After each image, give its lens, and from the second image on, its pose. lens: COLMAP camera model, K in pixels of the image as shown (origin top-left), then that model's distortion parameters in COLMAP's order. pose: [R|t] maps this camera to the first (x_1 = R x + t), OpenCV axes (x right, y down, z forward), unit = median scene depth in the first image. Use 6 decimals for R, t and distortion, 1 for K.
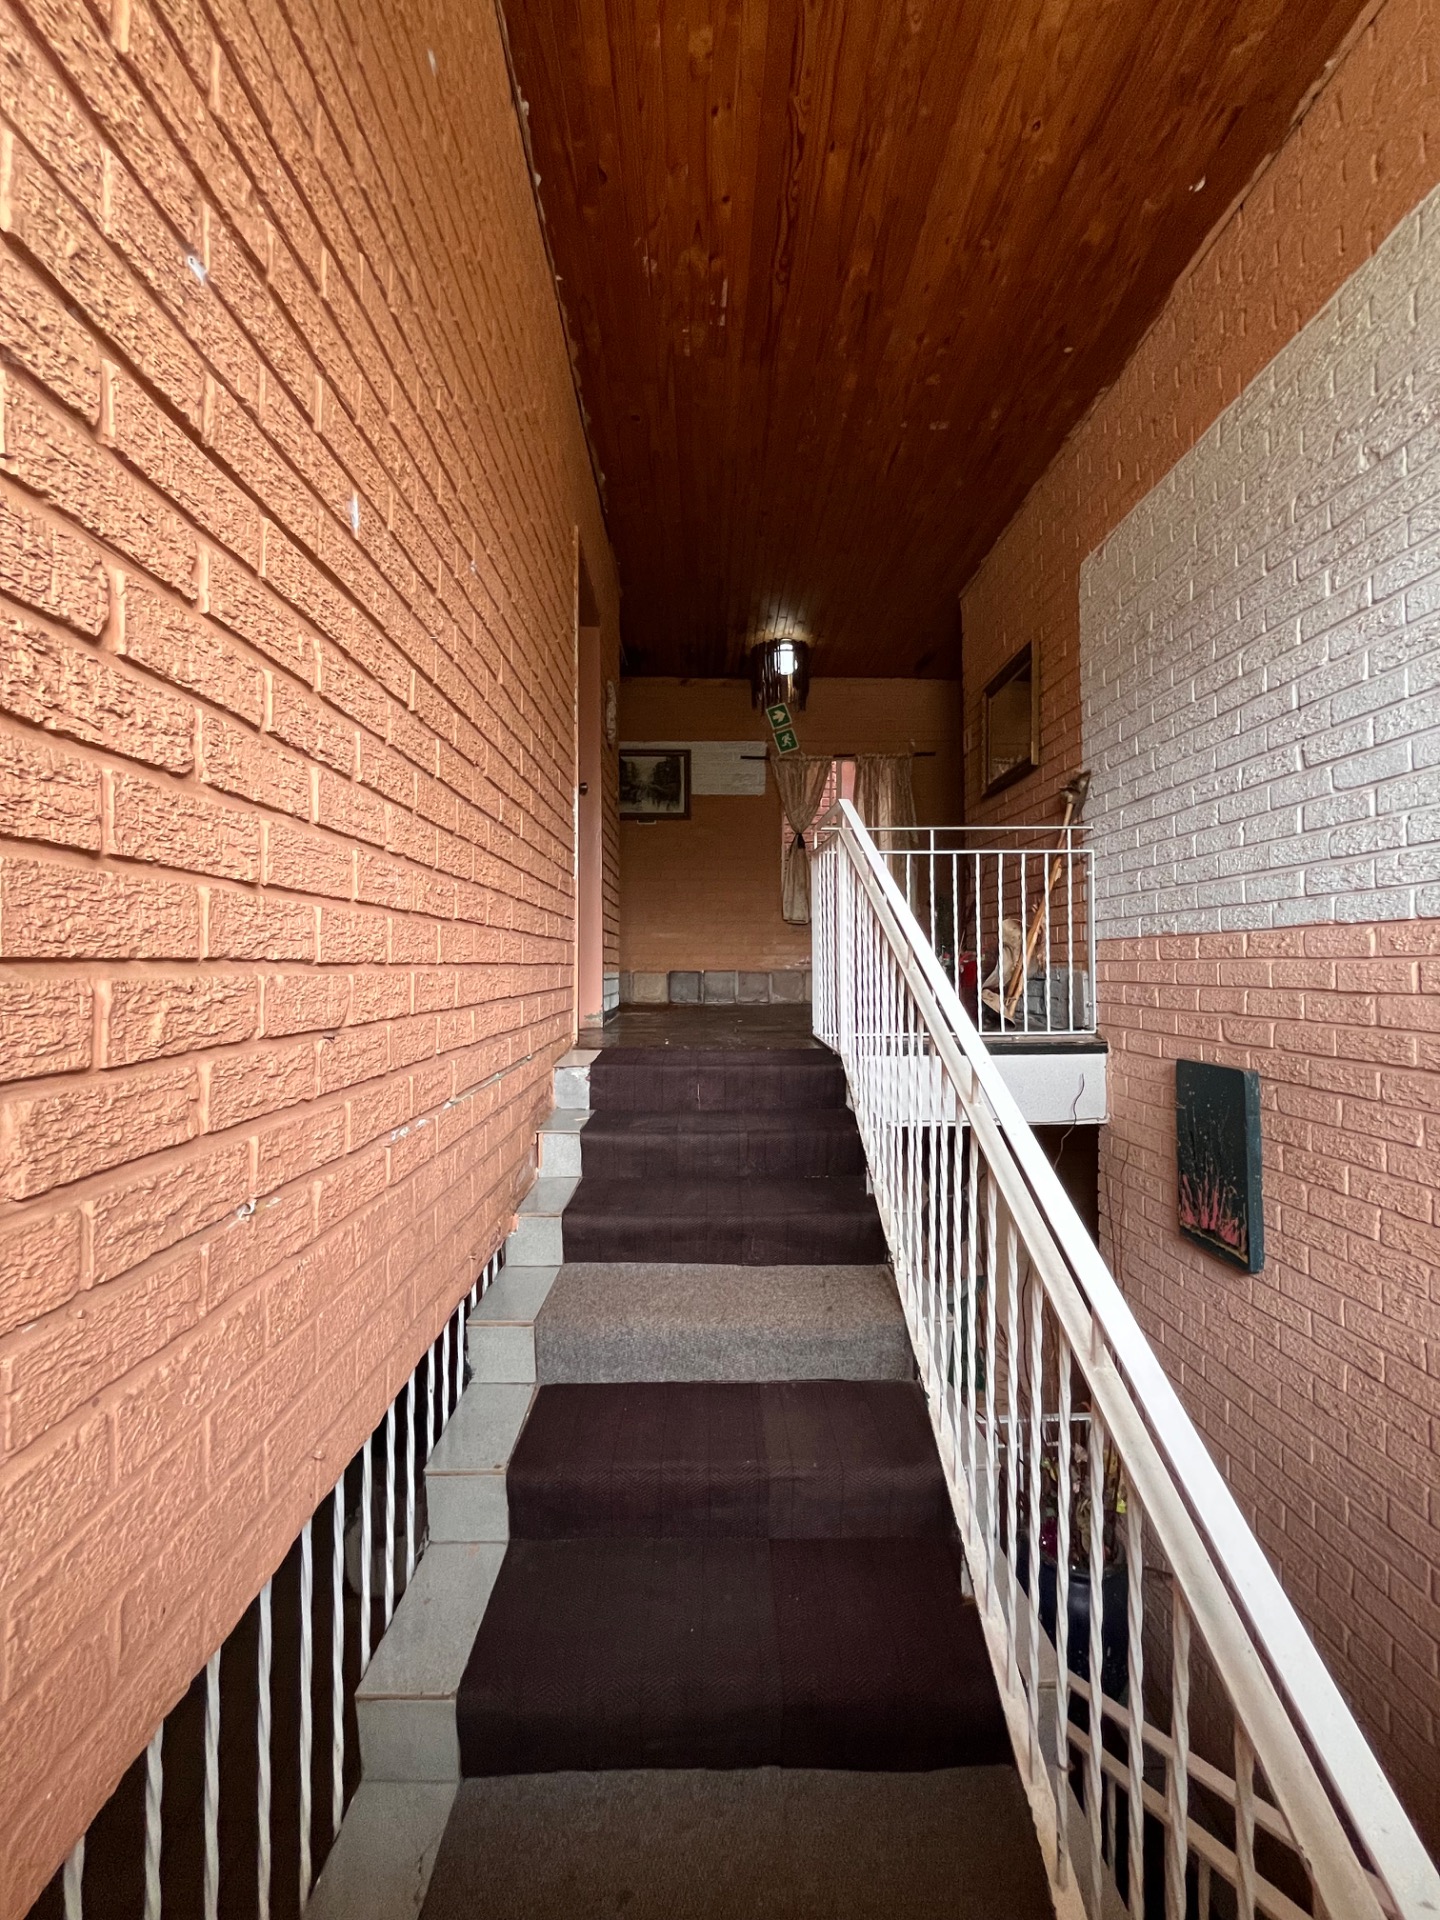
lens RADIAL K [[785.6, 0, 729.0], [0, 785.6, 952.4], [0, 0, 1]] dist [-0.002201, -0.000427]
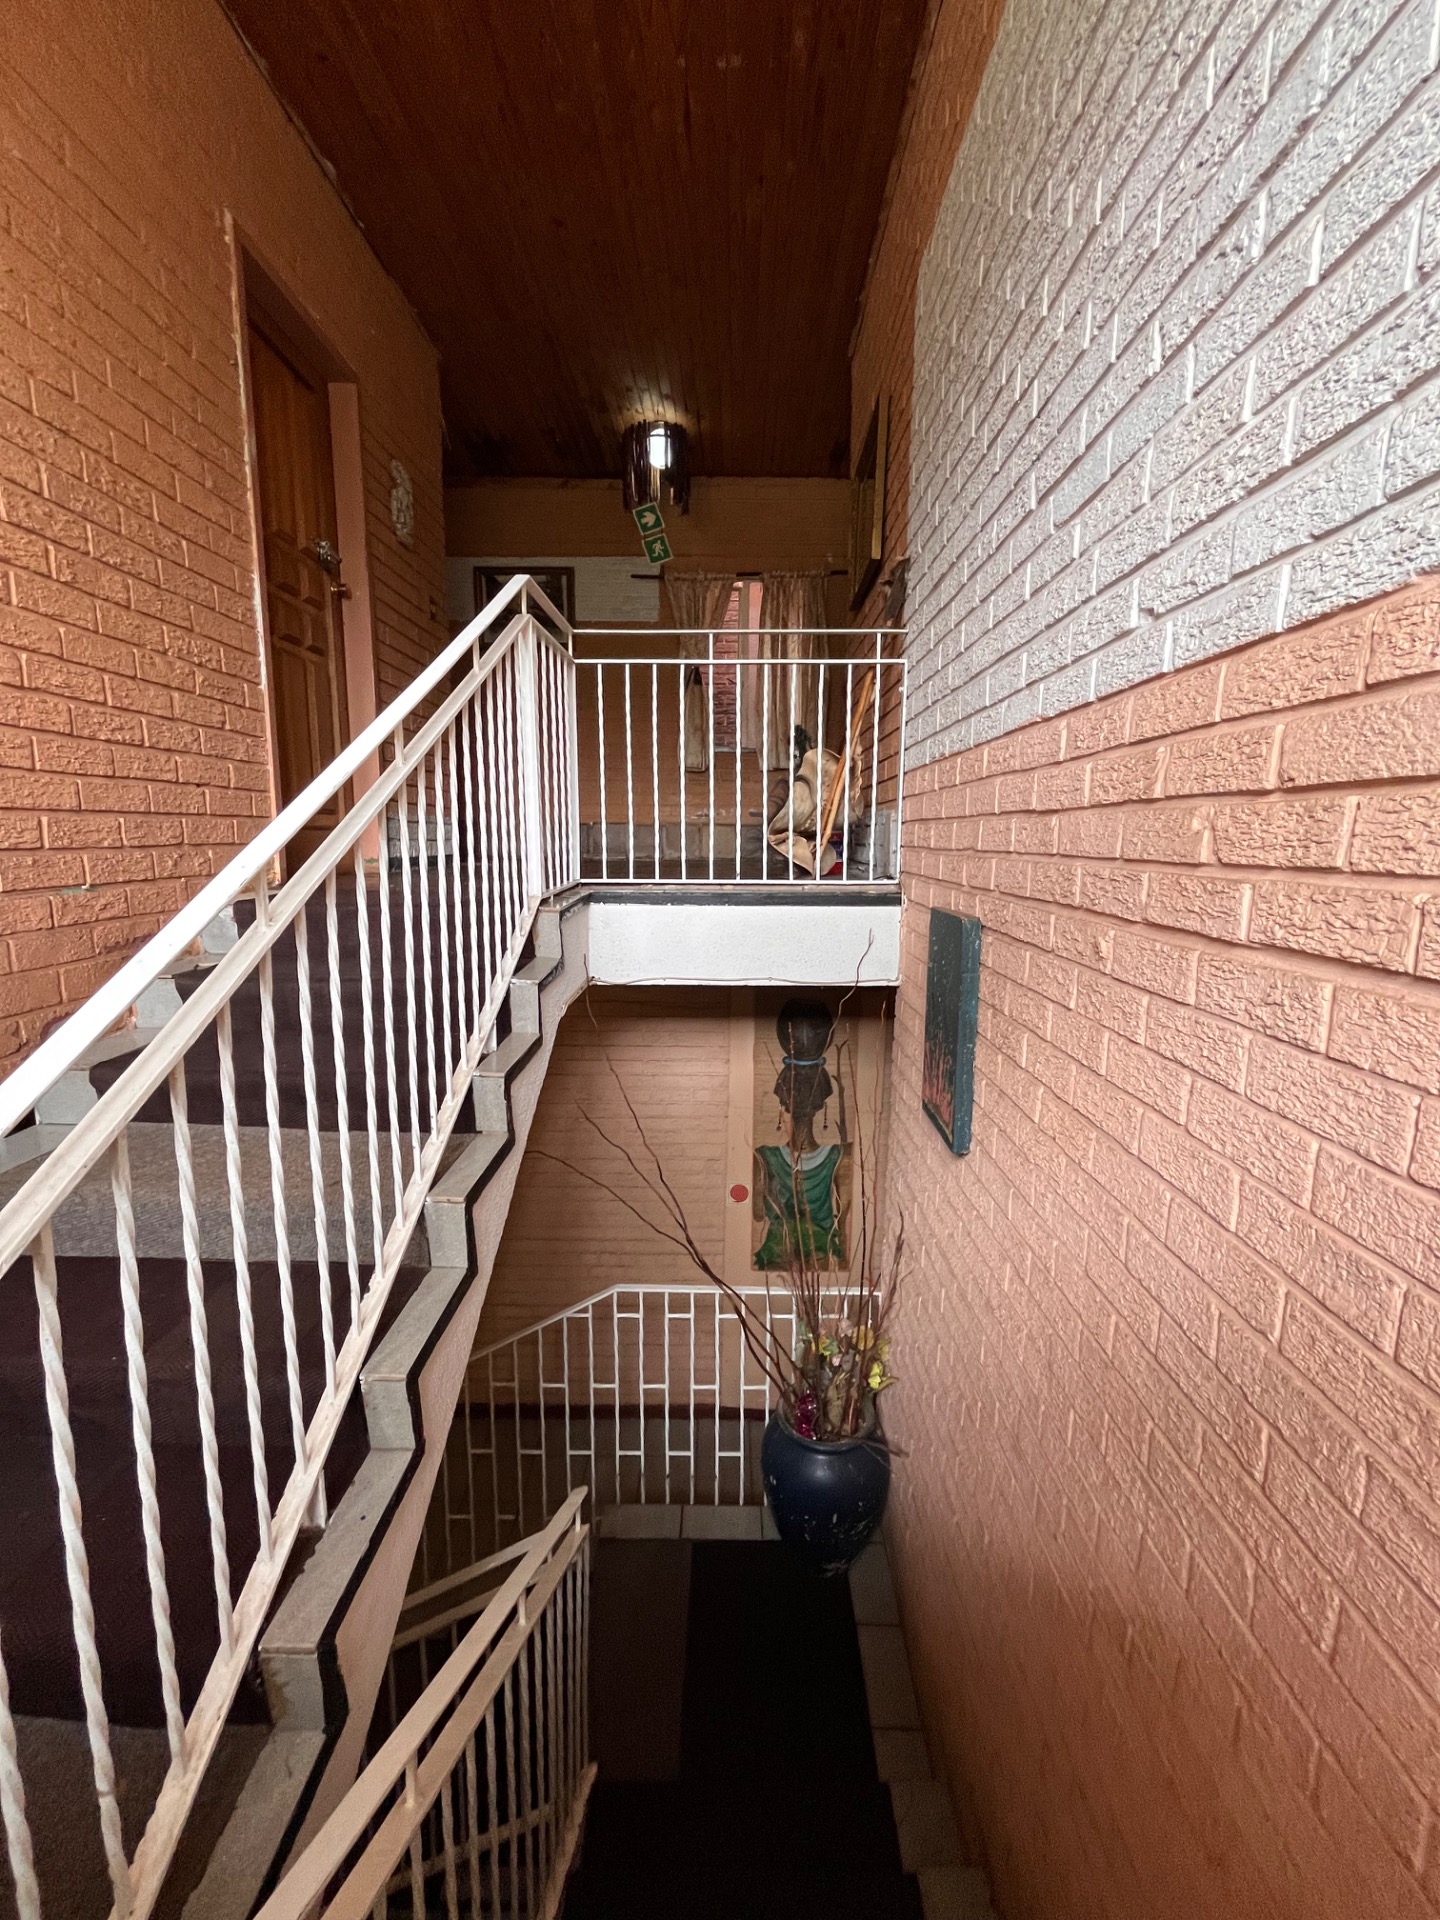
lens RADIAL K [[785.6, 0, 712.2], [0, 785.6, 951.2], [0, 0, 1]] dist [-0.002201, -0.000427]
pose [[0.998722, 0.020357, -0.046257, 0.182719], [-0.012388, 0.985974, 0.166439, 0.021755], [0.048996, -0.165653, 0.984966, 0.077751]]
